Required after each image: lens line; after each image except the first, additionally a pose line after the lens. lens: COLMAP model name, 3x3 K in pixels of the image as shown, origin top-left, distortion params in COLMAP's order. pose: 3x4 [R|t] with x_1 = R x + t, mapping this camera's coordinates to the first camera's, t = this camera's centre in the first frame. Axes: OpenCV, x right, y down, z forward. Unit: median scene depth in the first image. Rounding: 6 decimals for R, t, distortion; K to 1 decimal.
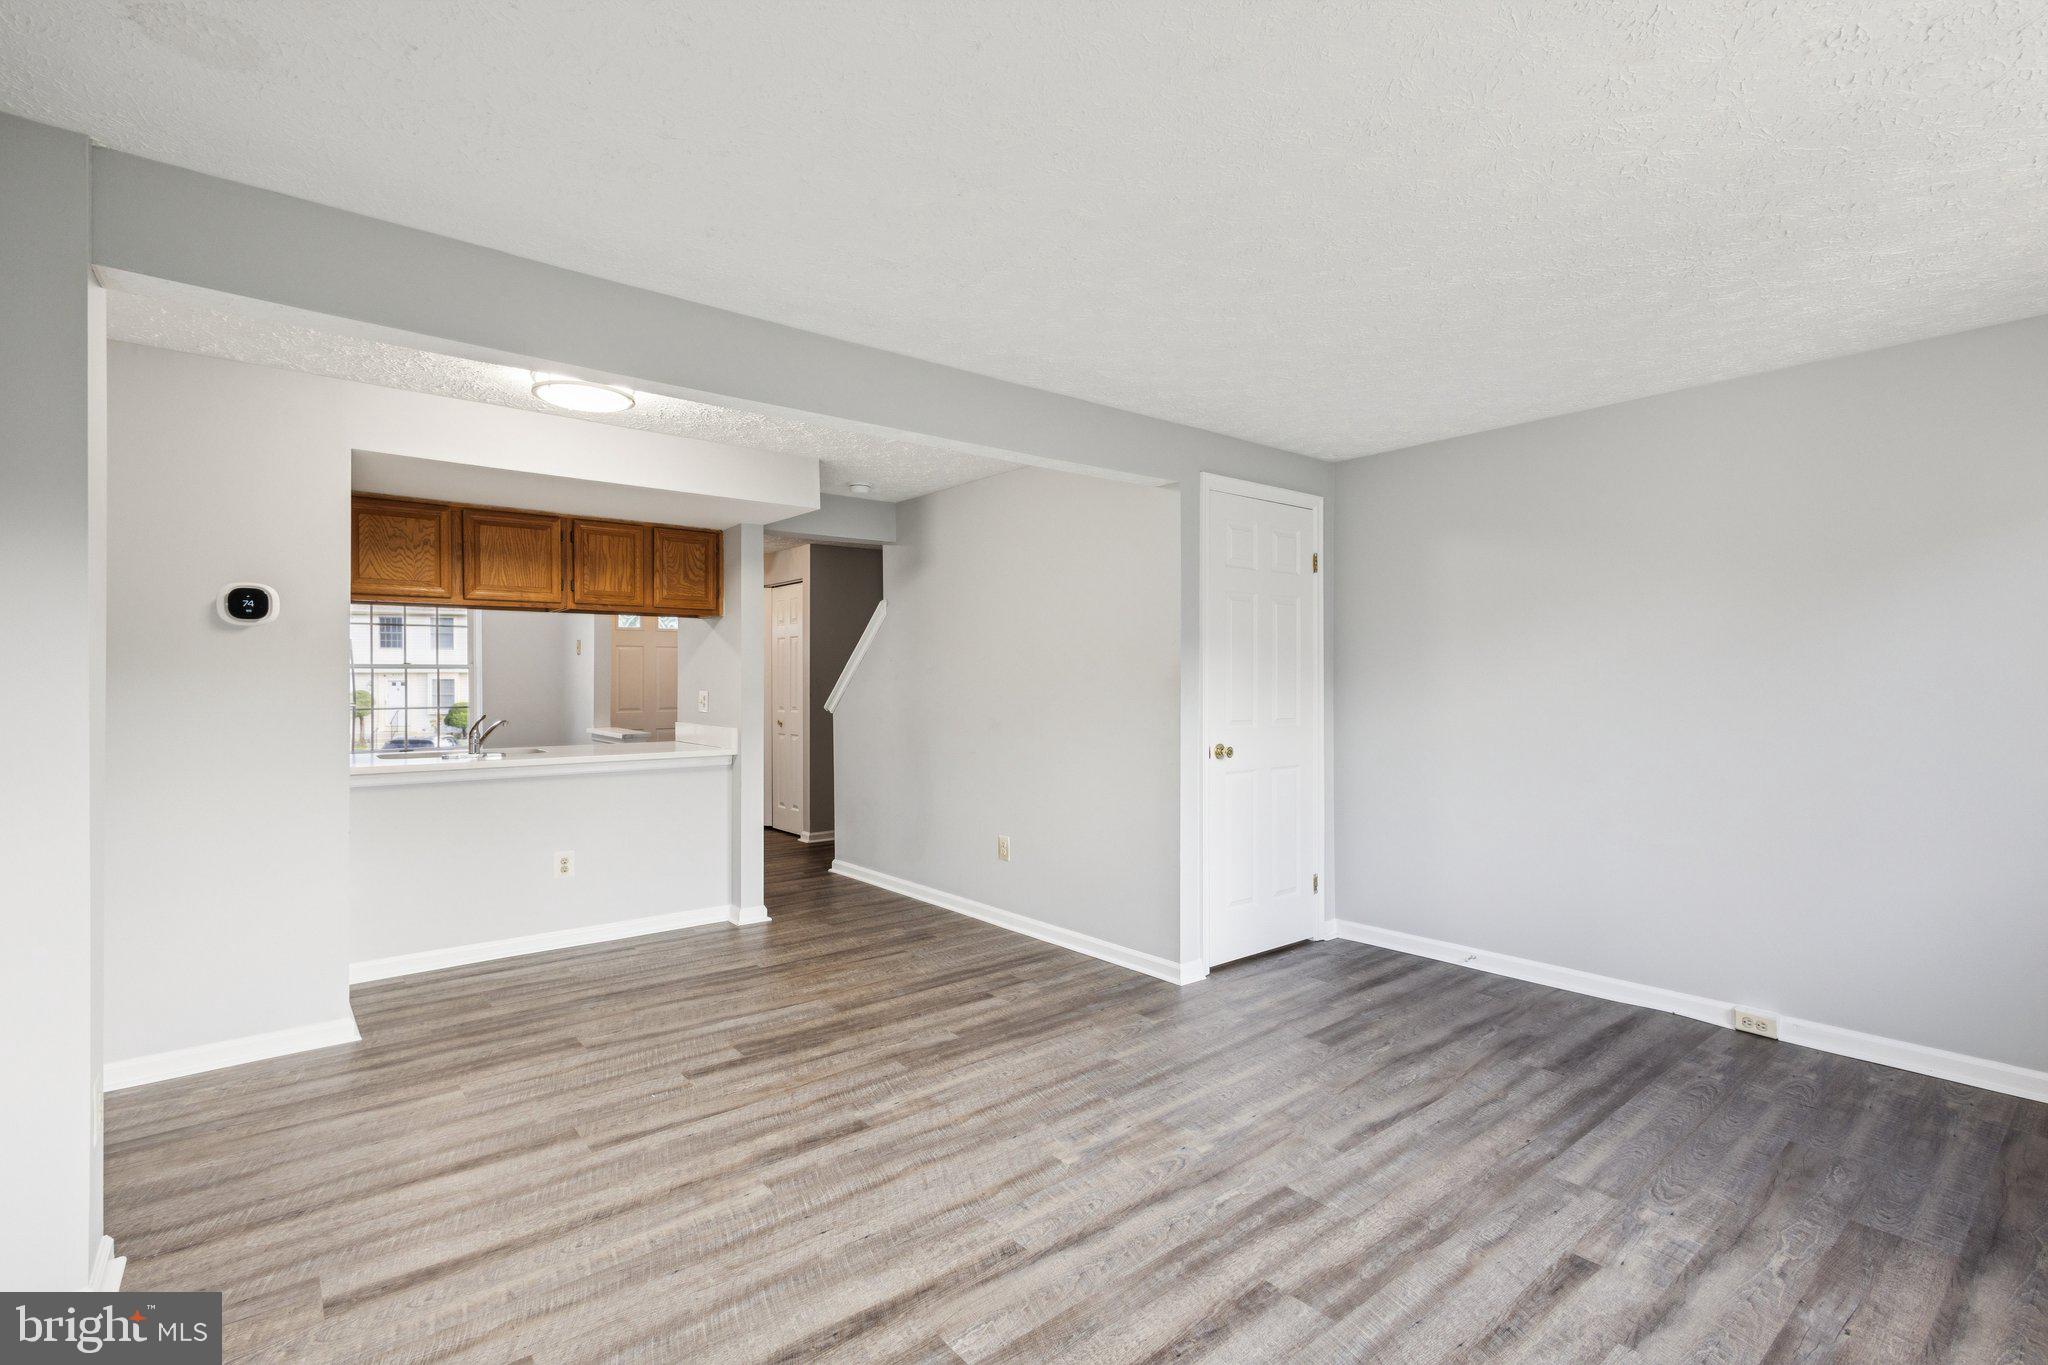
lens RADIAL K [[941.8, 0, 1024.6], [0, 941.8, 672.7], [0, 0, 1]] dist [0.014090, -0.003435]
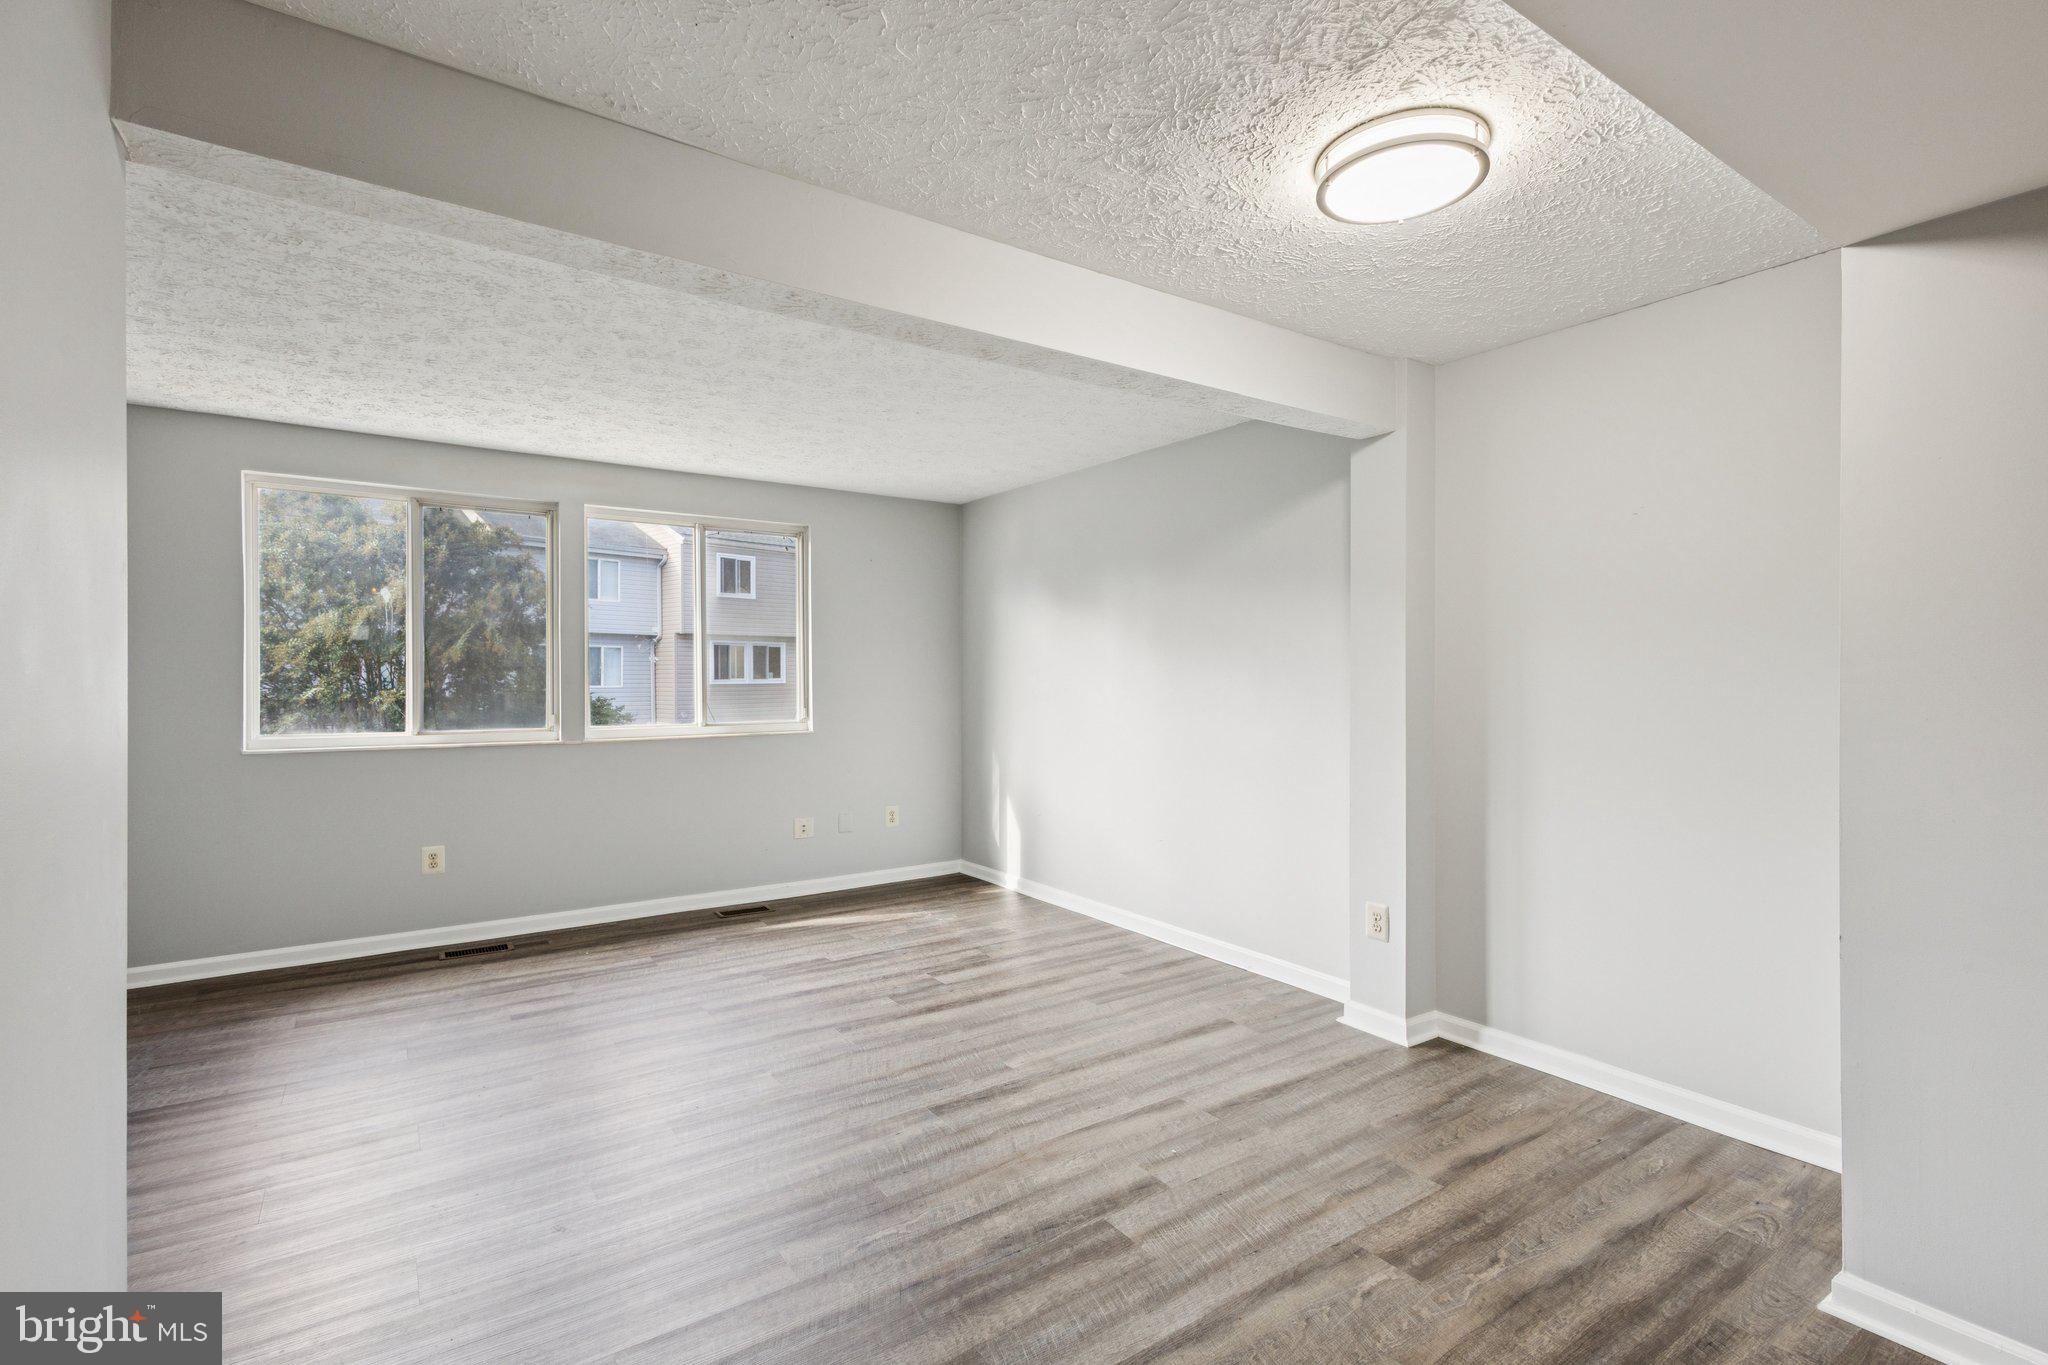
lens RADIAL K [[941.8, 0, 1021.6], [0, 941.8, 690.0], [0, 0, 1]] dist [0.014090, -0.003435]
pose [[-0.996321, 0.000407, 0.085702, -0.343549], [0.000535, 0.999999, 0.001462, 0.025404], [-0.085701, 0.001502, -0.996320, 1.960780]]
